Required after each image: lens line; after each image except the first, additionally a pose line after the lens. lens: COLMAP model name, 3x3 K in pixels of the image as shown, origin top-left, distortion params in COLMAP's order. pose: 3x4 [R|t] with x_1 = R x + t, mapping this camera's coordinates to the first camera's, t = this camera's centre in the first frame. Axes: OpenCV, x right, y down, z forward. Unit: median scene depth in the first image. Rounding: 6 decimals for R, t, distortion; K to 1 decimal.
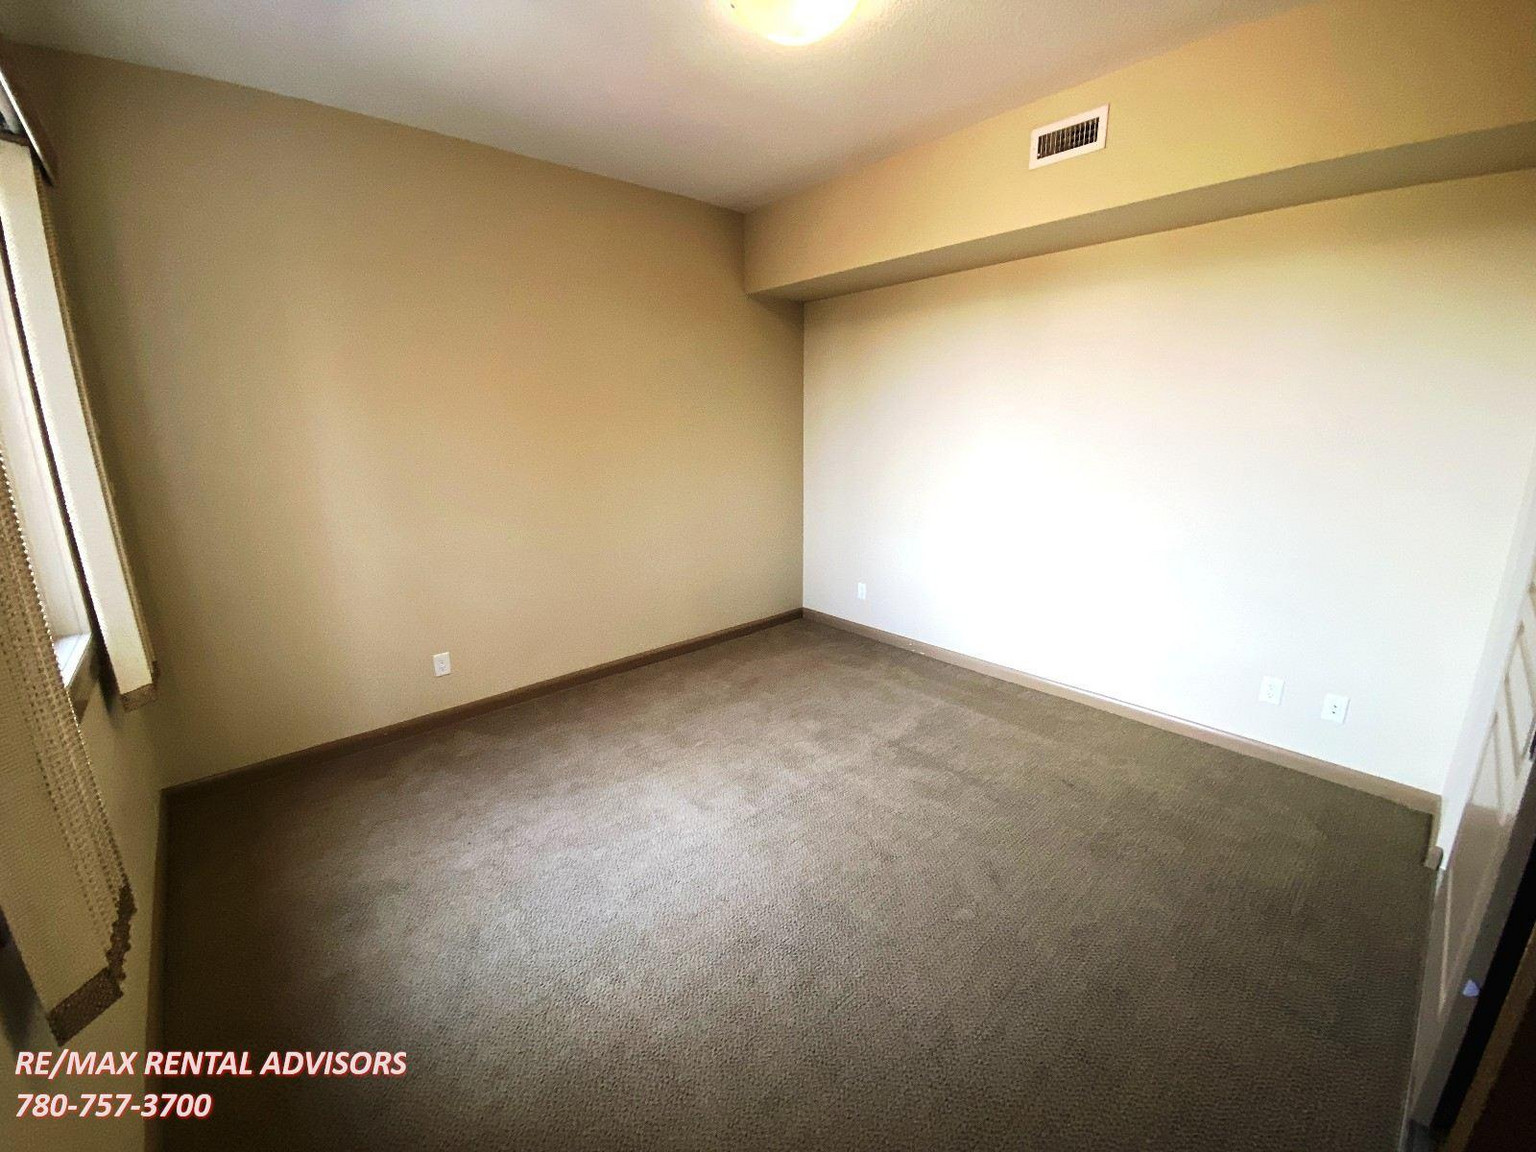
lens RADIAL K [[624.2, 0, 766.6], [0, 624.2, 571.9], [0, 0, 1]] dist [0.000163, -0.017416]
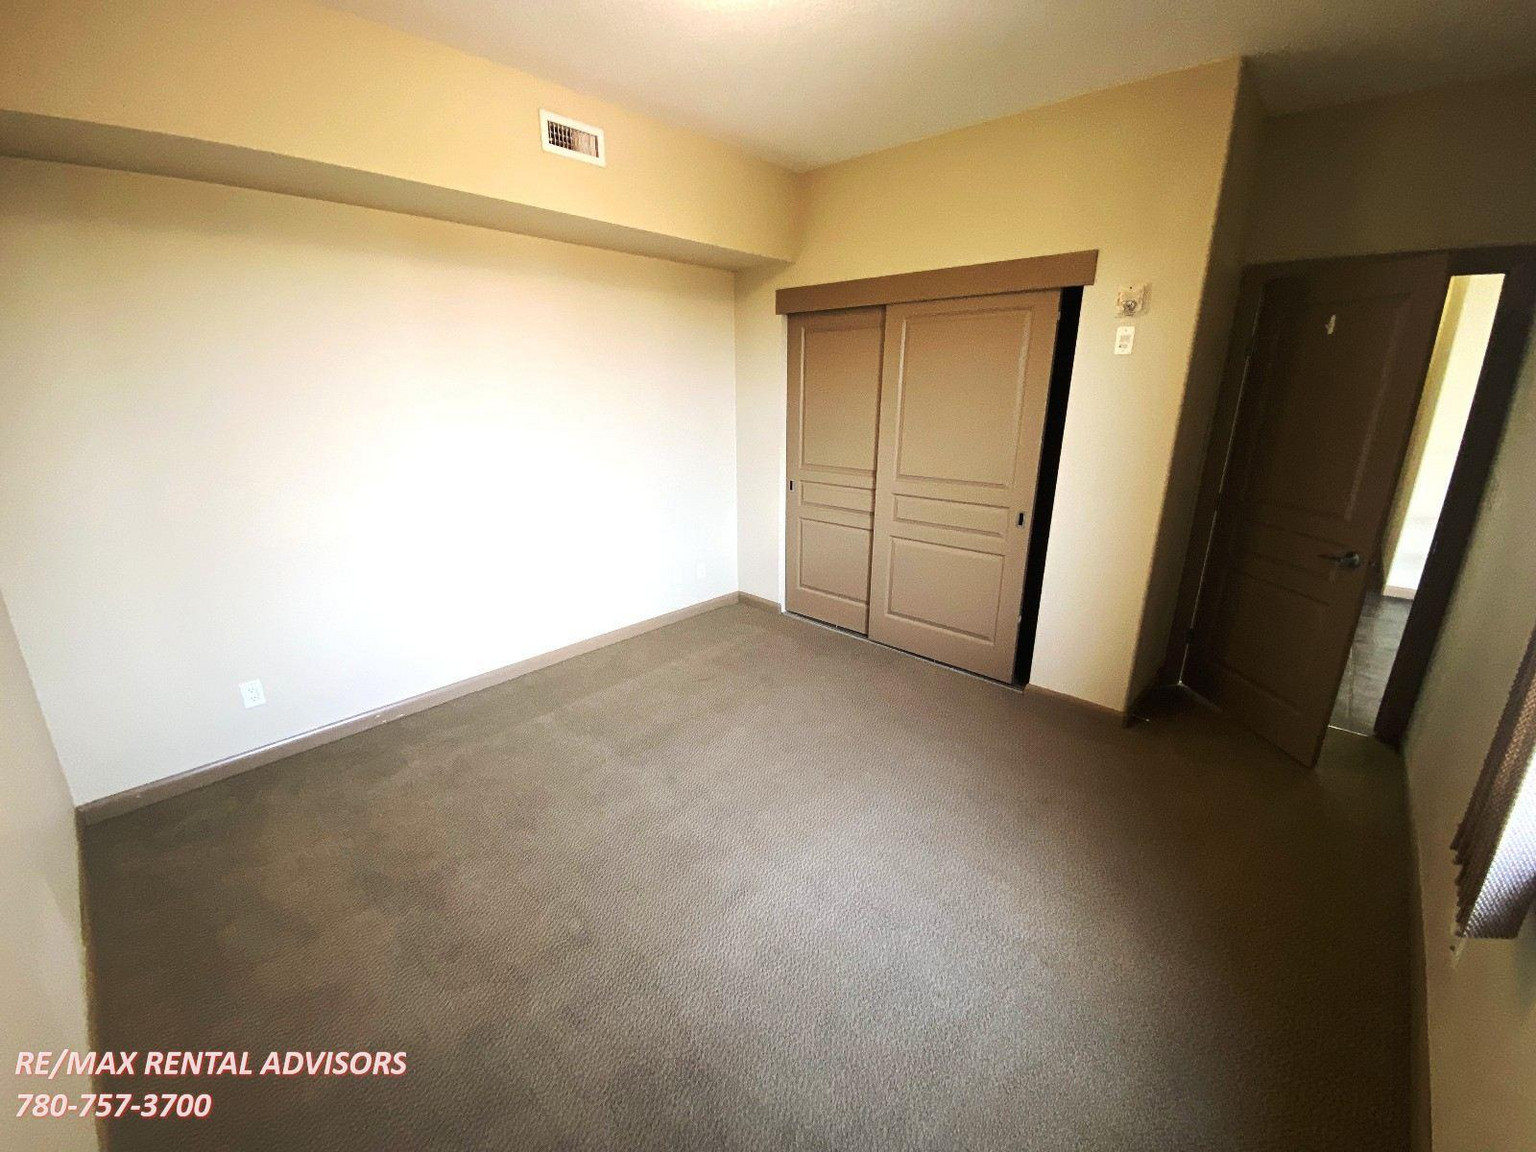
lens RADIAL K [[624.2, 0, 766.6], [0, 624.2, 571.9], [0, 0, 1]] dist [0.000163, -0.017416]
pose [[-0.110358, -0.269354, 0.956697, -0.626332], [0.236173, 0.927899, 0.288489, -0.190424], [-0.965424, 0.257783, -0.038787, 0.732613]]
